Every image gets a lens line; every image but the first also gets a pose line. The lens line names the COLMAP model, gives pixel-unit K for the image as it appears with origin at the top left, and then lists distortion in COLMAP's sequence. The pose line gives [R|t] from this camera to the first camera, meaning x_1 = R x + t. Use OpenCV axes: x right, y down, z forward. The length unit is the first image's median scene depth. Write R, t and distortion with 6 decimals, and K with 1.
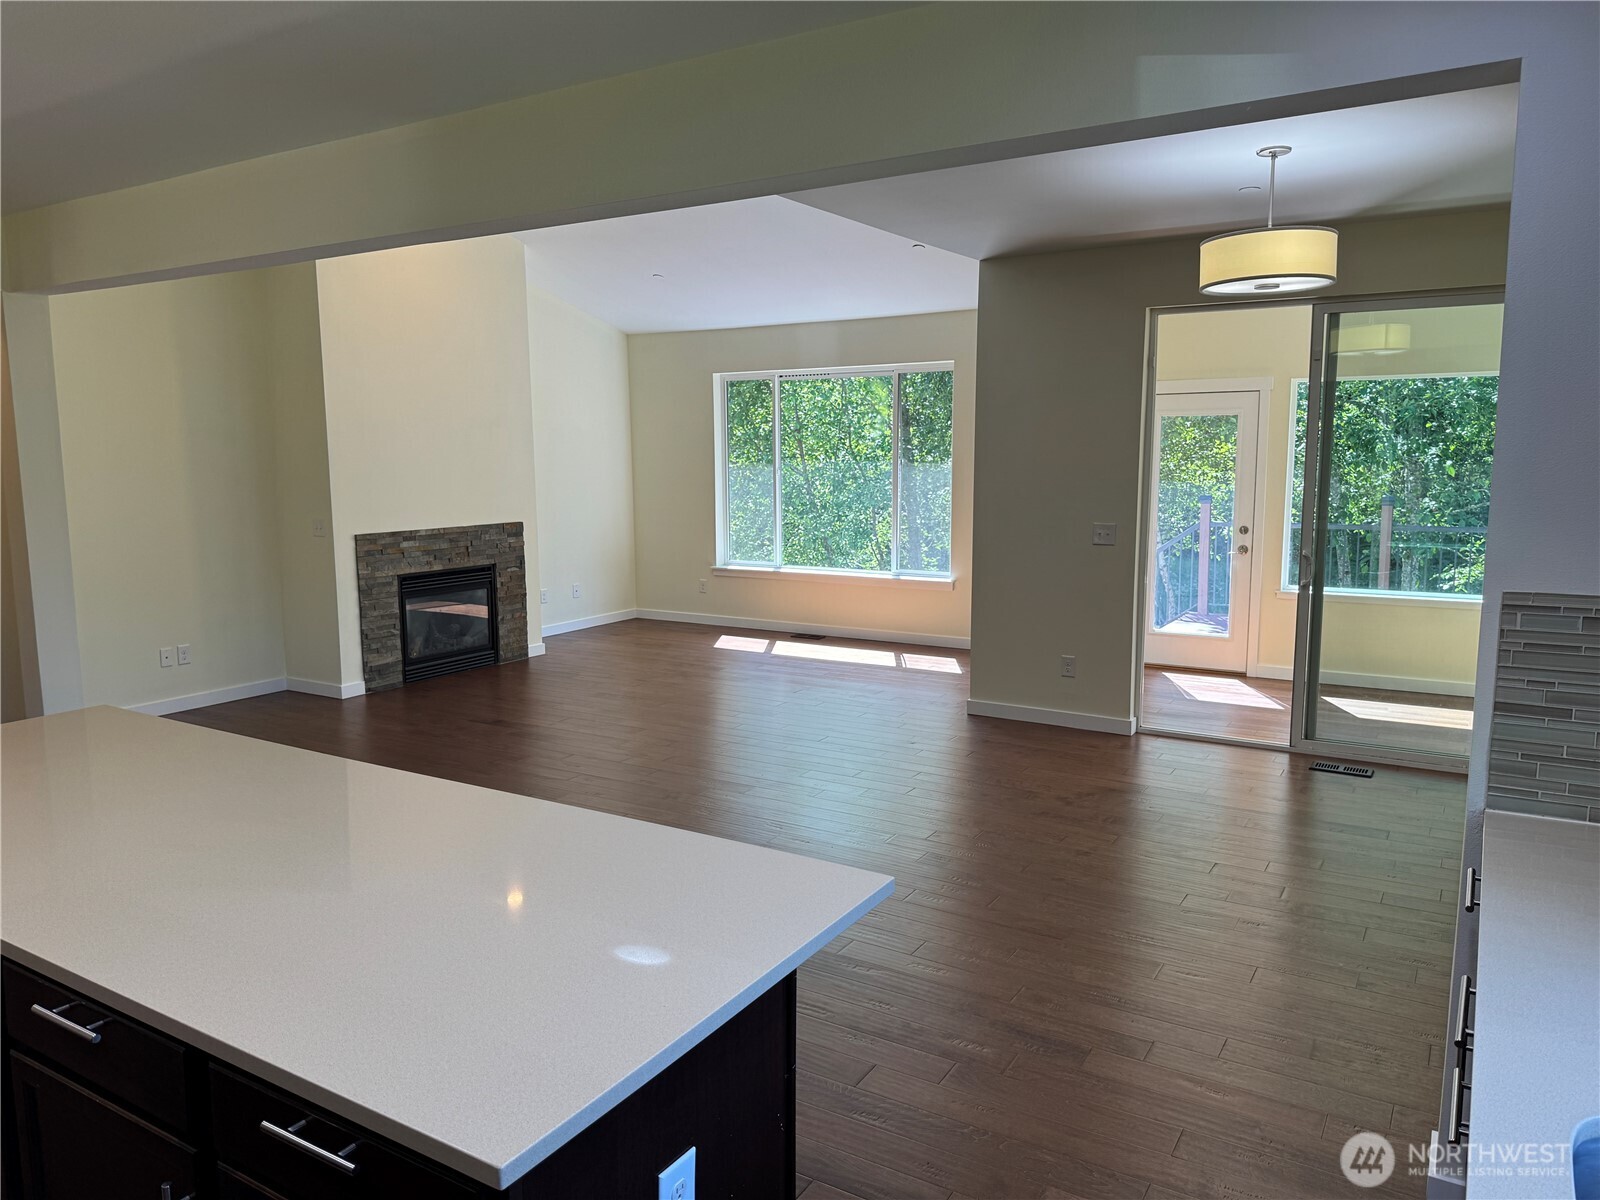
lens RADIAL K [[1128.5, 0, 800.9], [0, 1128.5, 610.6], [0, 0, 1]] dist [0.062322, -0.093088]
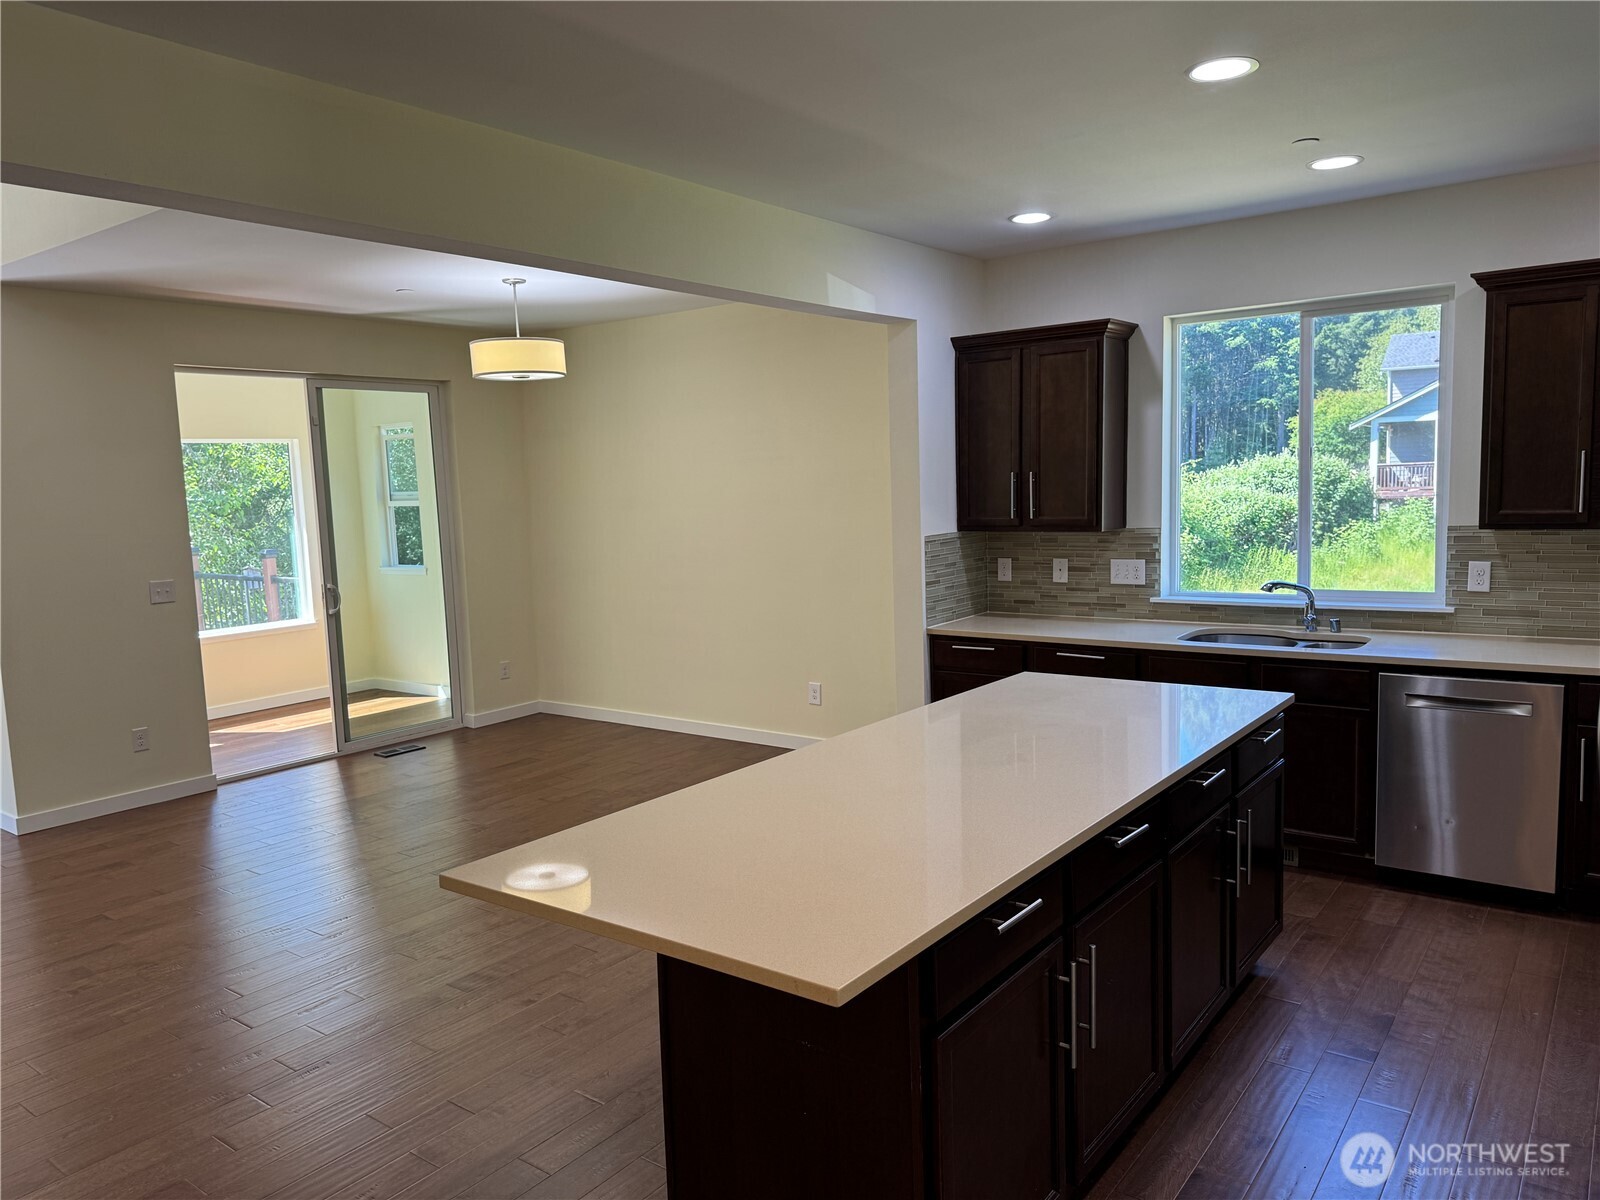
lens RADIAL K [[1128.5, 0, 800.9], [0, 1128.5, 610.6], [0, 0, 1]] dist [0.062322, -0.093088]
pose [[0.089270, -0.111594, 0.989736, -0.480885], [0.178585, 0.979393, 0.094321, -0.034889], [-0.979866, 0.168332, 0.107360, 0.274388]]
